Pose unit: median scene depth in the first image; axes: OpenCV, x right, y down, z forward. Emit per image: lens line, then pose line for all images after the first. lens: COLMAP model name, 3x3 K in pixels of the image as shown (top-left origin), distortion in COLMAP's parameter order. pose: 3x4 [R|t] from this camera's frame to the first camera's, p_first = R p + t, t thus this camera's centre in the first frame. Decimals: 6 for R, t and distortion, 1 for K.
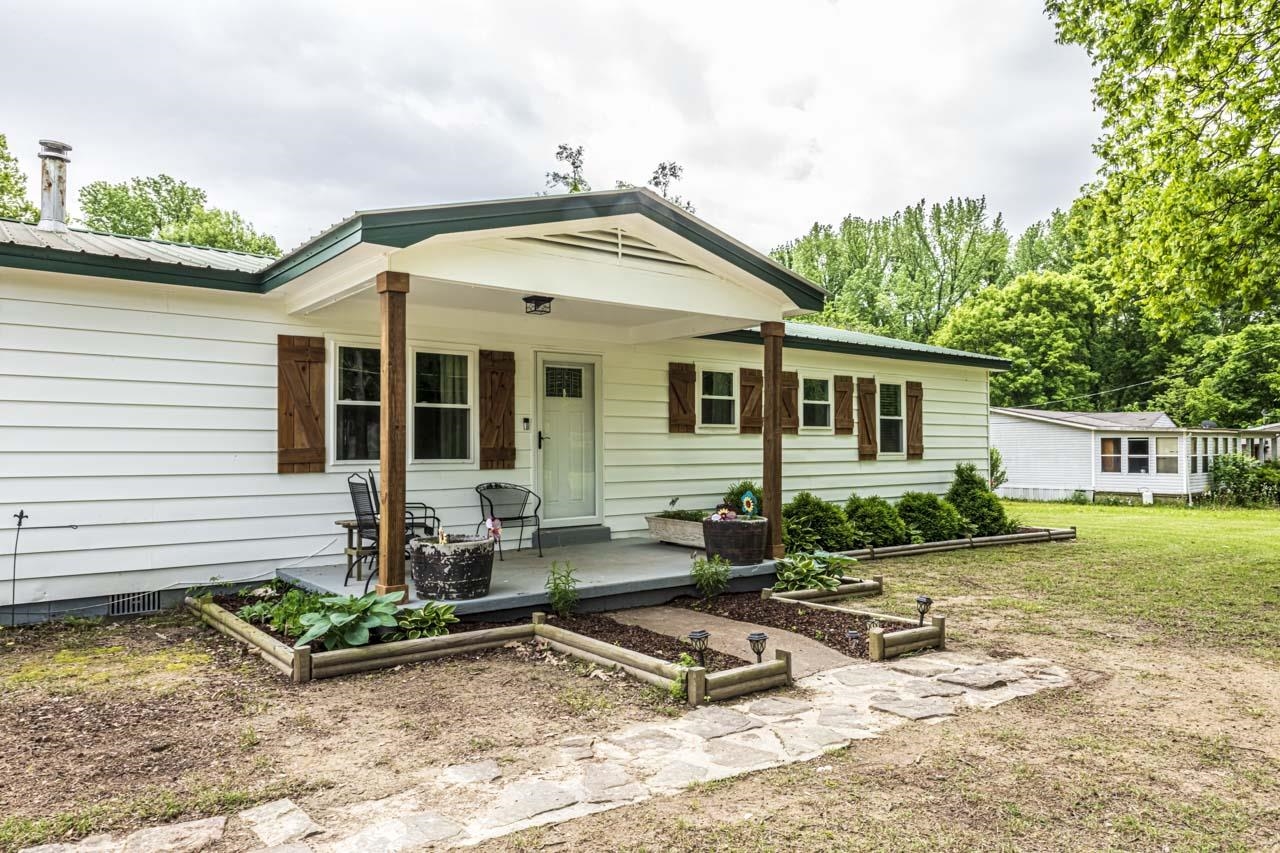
lens RADIAL K [[880.5, 0, 642.0], [0, 880.5, 447.8], [0, 0, 1]] dist [-0.003557, 0.001608]
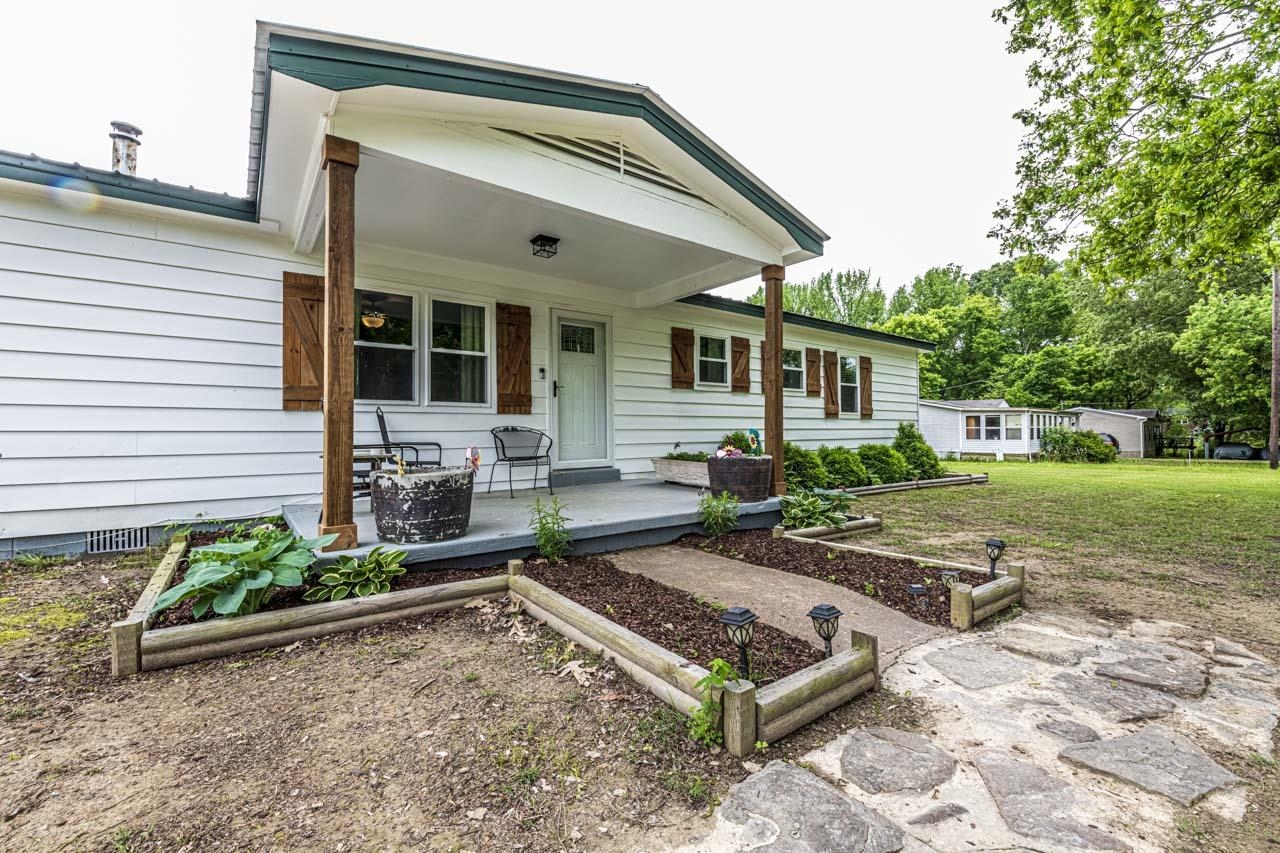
lens RADIAL K [[538.8, 0, 640.0], [0, 538.8, 426.5], [0, 0, 1]] dist [-0.022438, -0.000186]
pose [[0.999798, -0.003167, -0.019830, 0.003960], [0.002938, 0.999928, -0.011596, 0.053074], [0.019866, 0.011536, 0.999736, 0.378644]]
